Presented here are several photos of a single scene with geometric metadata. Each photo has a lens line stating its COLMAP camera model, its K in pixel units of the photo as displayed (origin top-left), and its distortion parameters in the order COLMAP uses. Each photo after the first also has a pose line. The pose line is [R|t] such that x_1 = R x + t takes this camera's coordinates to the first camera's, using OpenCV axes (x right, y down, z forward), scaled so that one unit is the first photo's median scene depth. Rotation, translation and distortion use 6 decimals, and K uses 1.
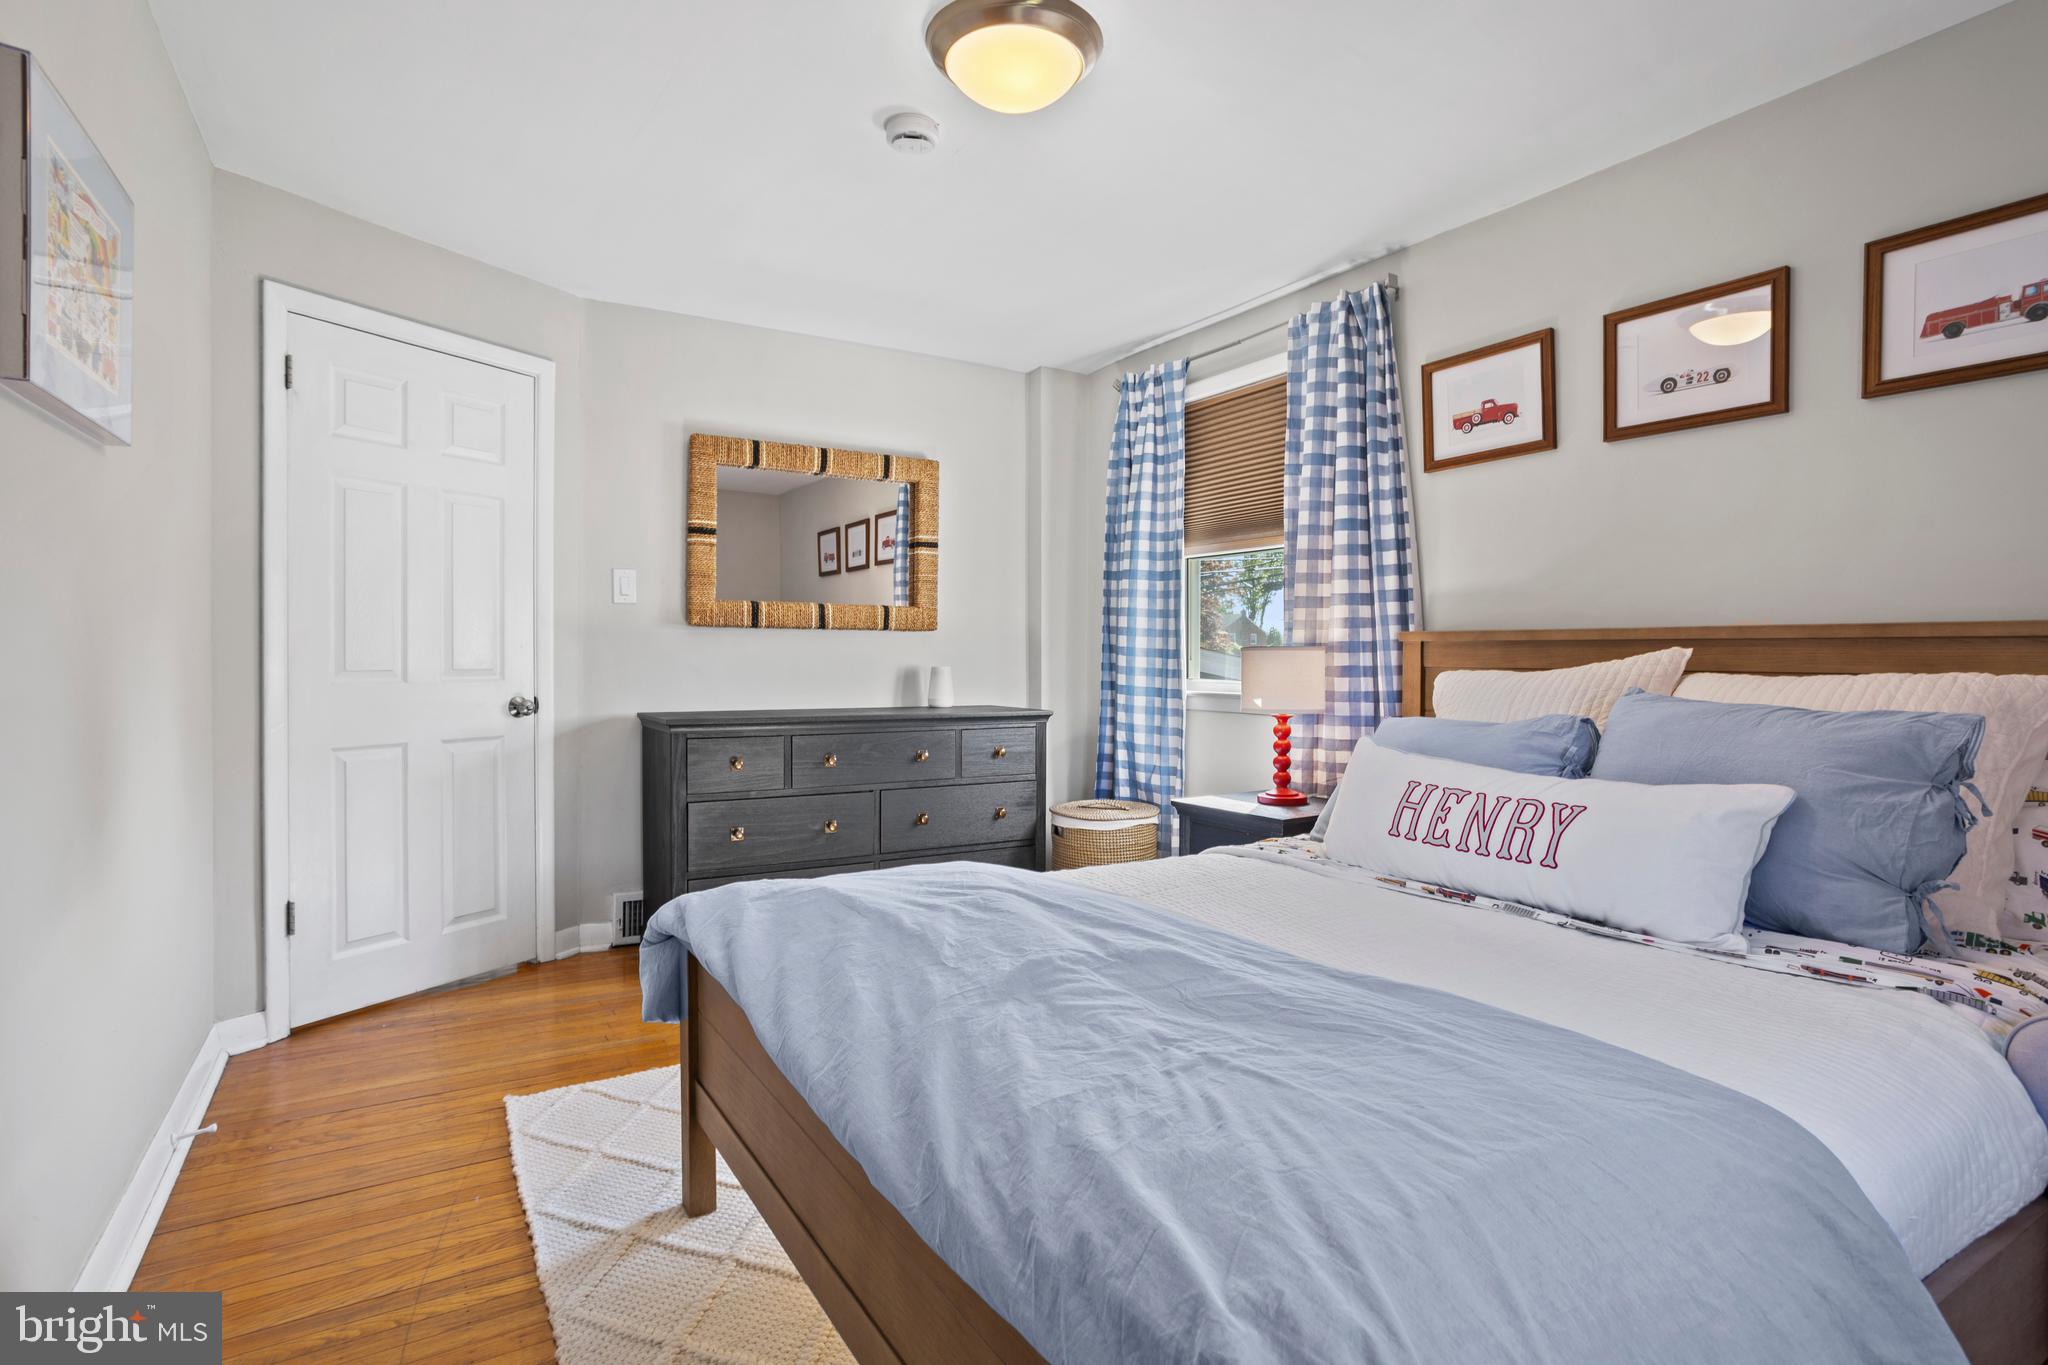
lens RADIAL K [[1042.2, 0, 1030.7], [0, 1042.2, 658.1], [0, 0, 1]] dist [-0.051072, 0.040485]
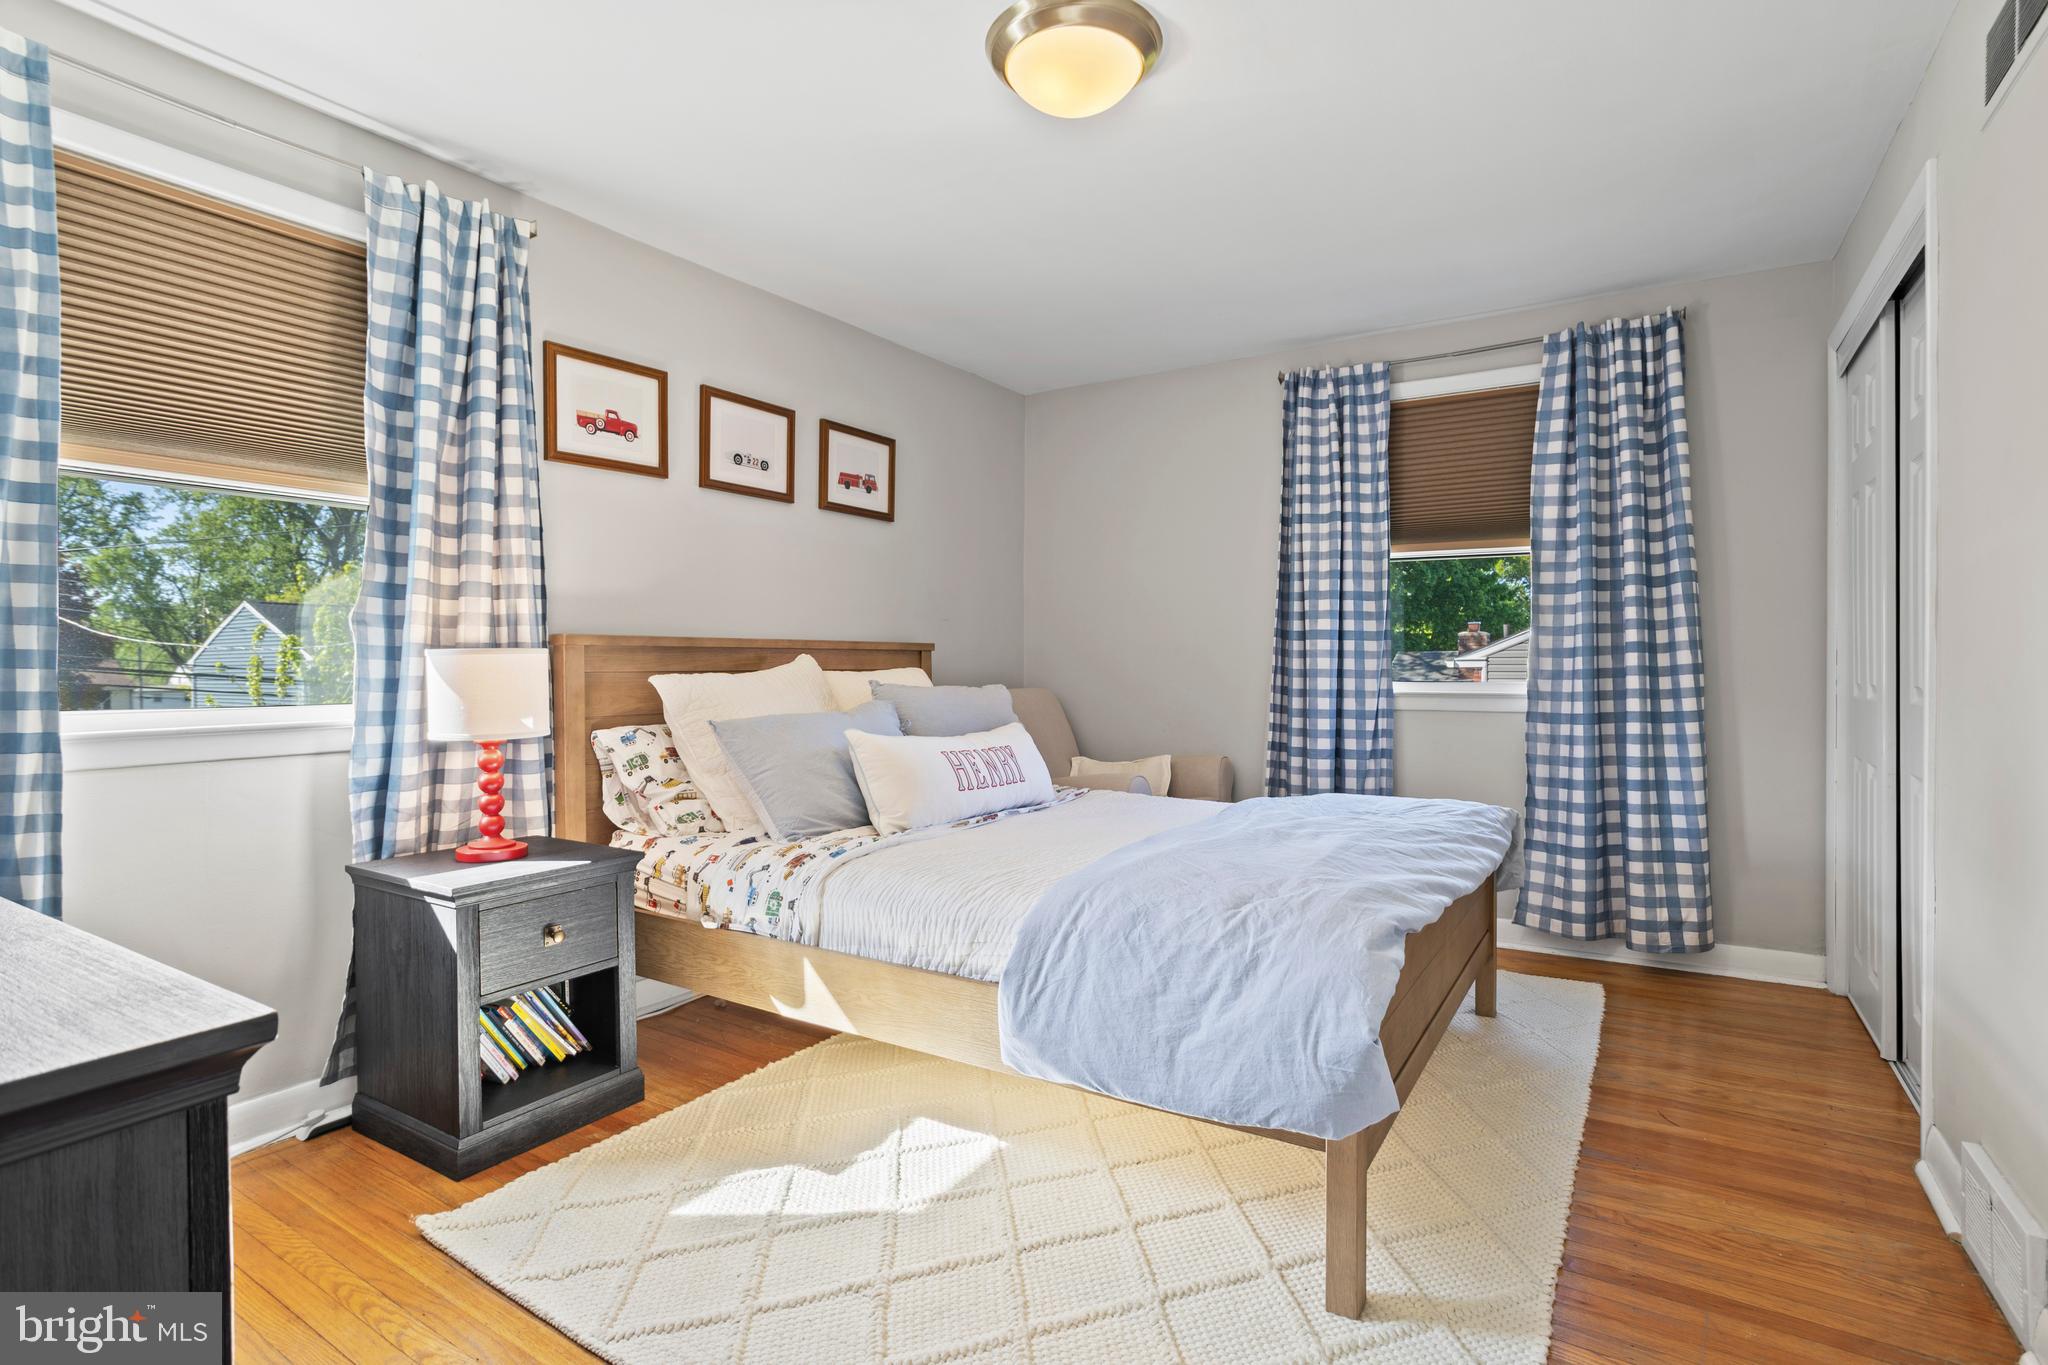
lens RADIAL K [[1042.2, 0, 1030.7], [0, 1042.2, 658.1], [0, 0, 1]] dist [-0.051072, 0.040485]
pose [[-0.454332, 0.000514, 0.890832, -0.669272], [0.006947, 0.999971, 0.002966, -0.005664], [-0.890806, 0.007536, -0.454322, 1.123387]]
